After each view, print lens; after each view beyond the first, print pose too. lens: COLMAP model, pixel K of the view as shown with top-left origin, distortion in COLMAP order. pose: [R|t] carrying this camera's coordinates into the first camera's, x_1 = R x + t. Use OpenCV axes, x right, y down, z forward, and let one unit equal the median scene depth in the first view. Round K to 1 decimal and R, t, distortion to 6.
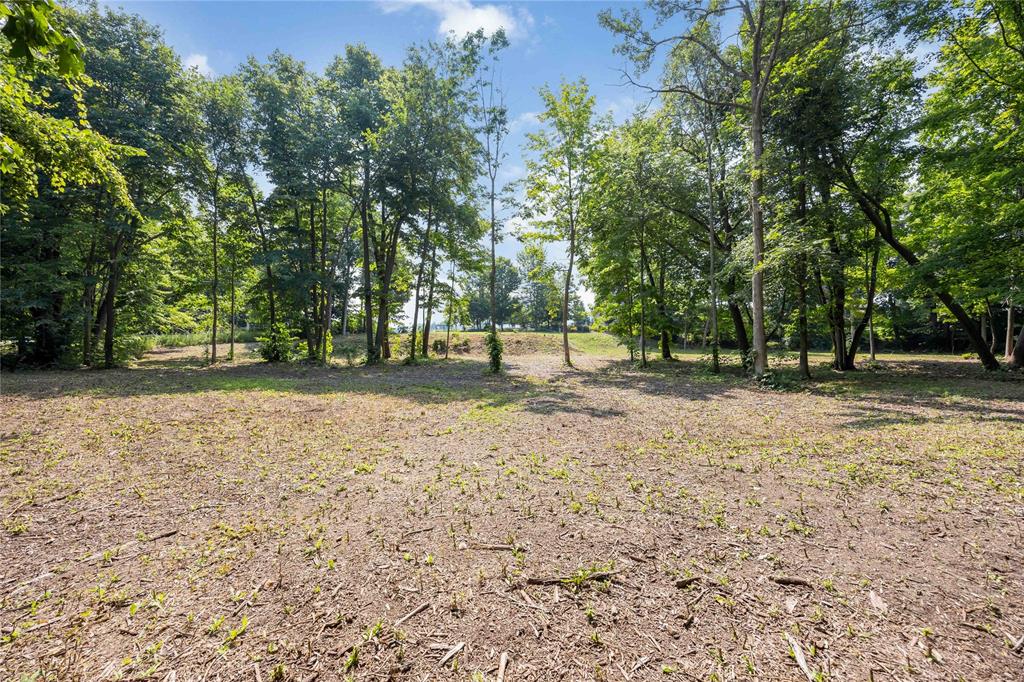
lens RADIAL K [[381.4, 0, 512.0], [0, 381.4, 341.0], [0, 0, 1]] dist [0.002378, 0.000126]
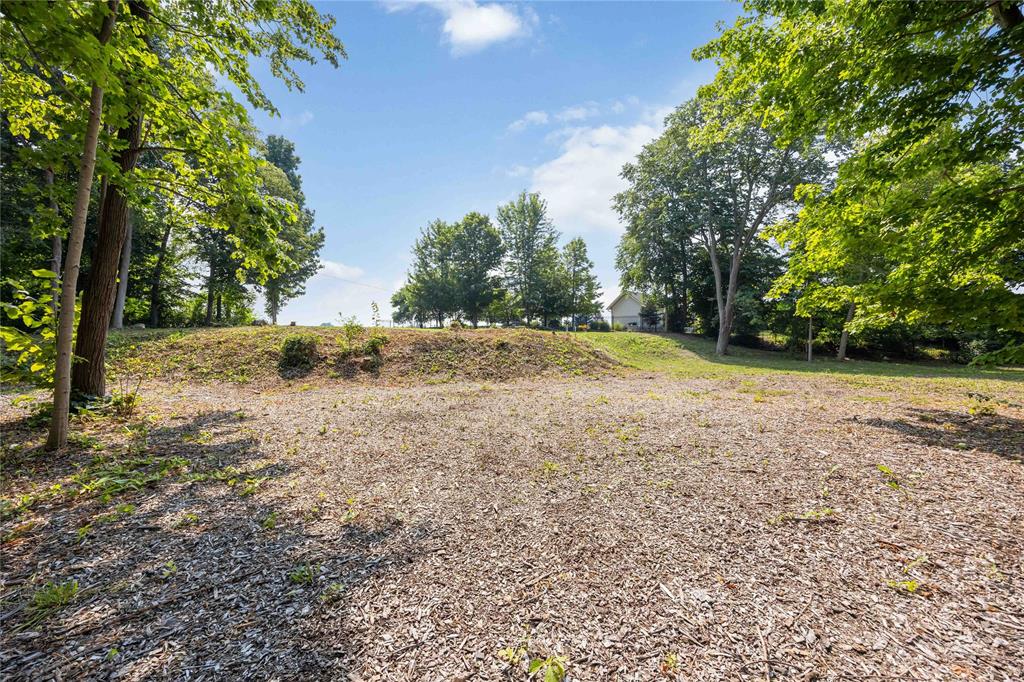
lens RADIAL K [[381.4, 0, 512.0], [0, 381.4, 341.0], [0, 0, 1]] dist [0.002378, 0.000126]
pose [[0.998672, 0.004163, 0.051342, 0.003274], [-0.003598, 0.999932, -0.011100, 0.001057], [-0.051385, 0.010901, 0.998619, 0.354486]]
